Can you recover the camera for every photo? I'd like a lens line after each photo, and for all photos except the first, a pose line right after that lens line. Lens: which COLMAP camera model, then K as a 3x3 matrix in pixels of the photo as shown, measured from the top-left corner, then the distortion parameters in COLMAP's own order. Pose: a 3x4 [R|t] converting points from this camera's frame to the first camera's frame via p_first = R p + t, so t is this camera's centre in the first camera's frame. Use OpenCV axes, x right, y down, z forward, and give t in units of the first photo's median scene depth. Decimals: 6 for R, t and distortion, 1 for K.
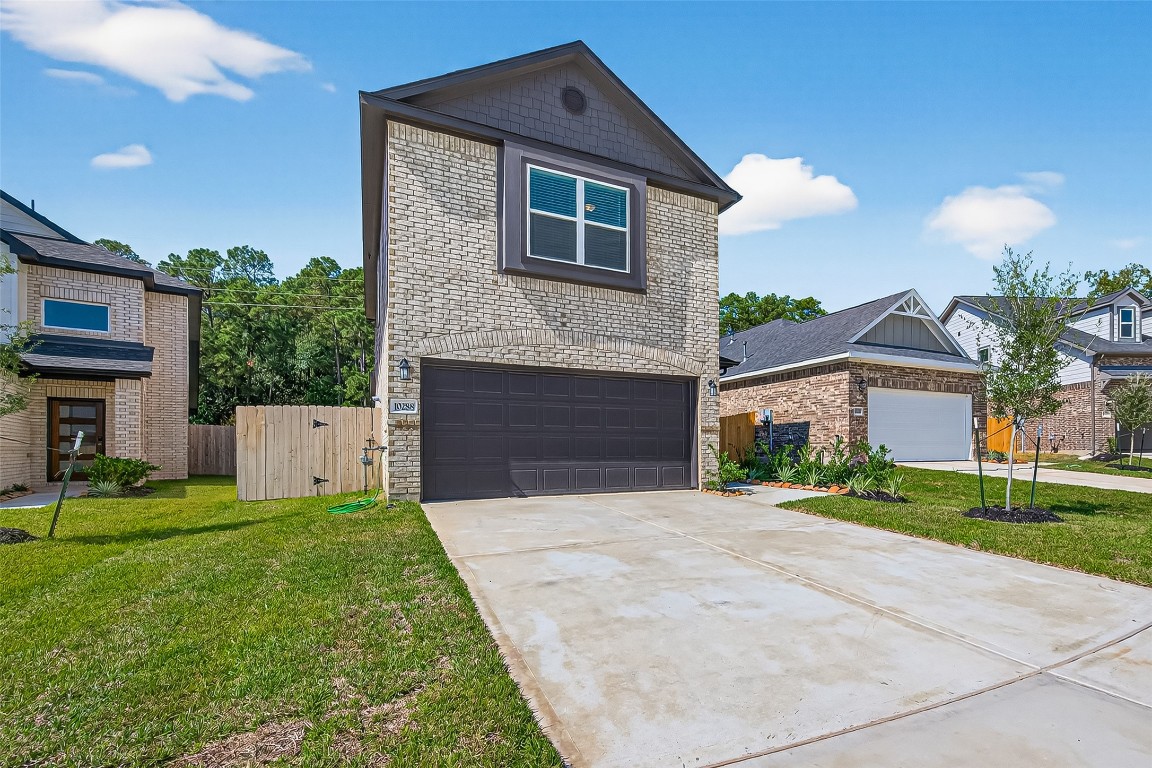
lens RADIAL K [[461.2, 0, 577.1], [0, 461.2, 400.2], [0, 0, 1]] dist [0.008696, -0.000303]
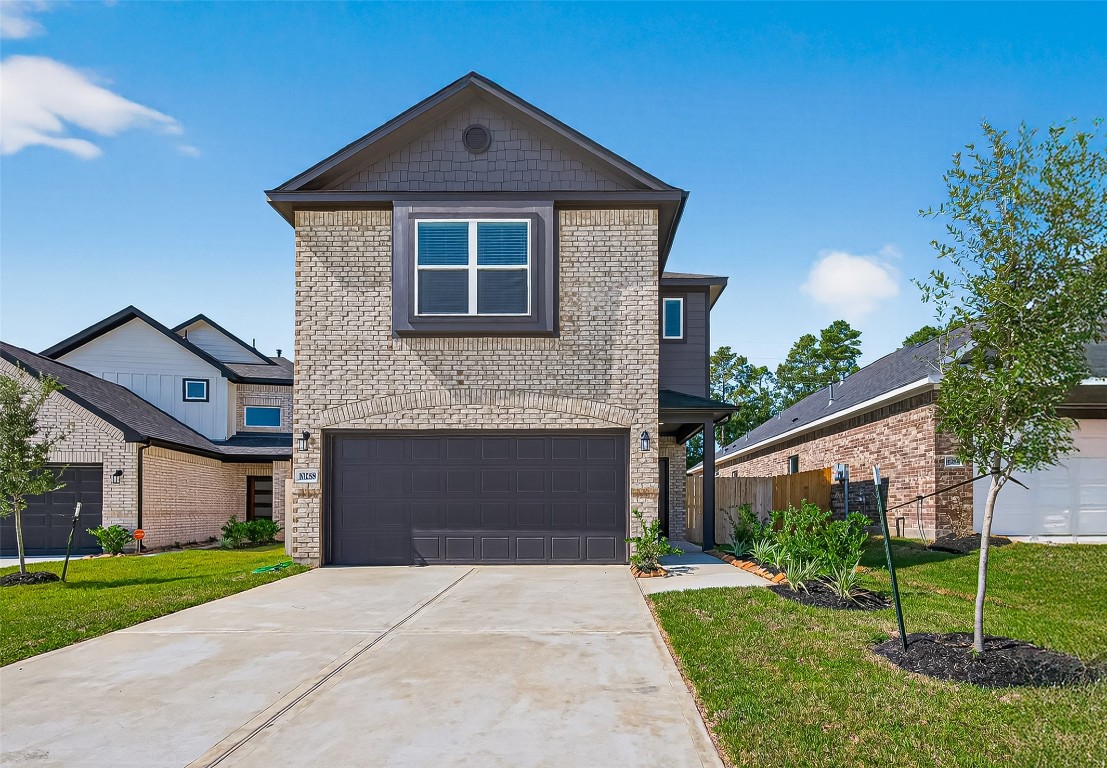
lens RADIAL K [[430.4, 0, 553.4], [0, 430.4, 470.2], [0, 0, 1]] dist [0.010770, -0.000022]
pose [[0.921997, -0.035505, -0.385567, 0.457469], [0.040183, 0.999184, 0.004079, 0.016336], [0.385107, -0.019254, 0.922671, 0.256383]]
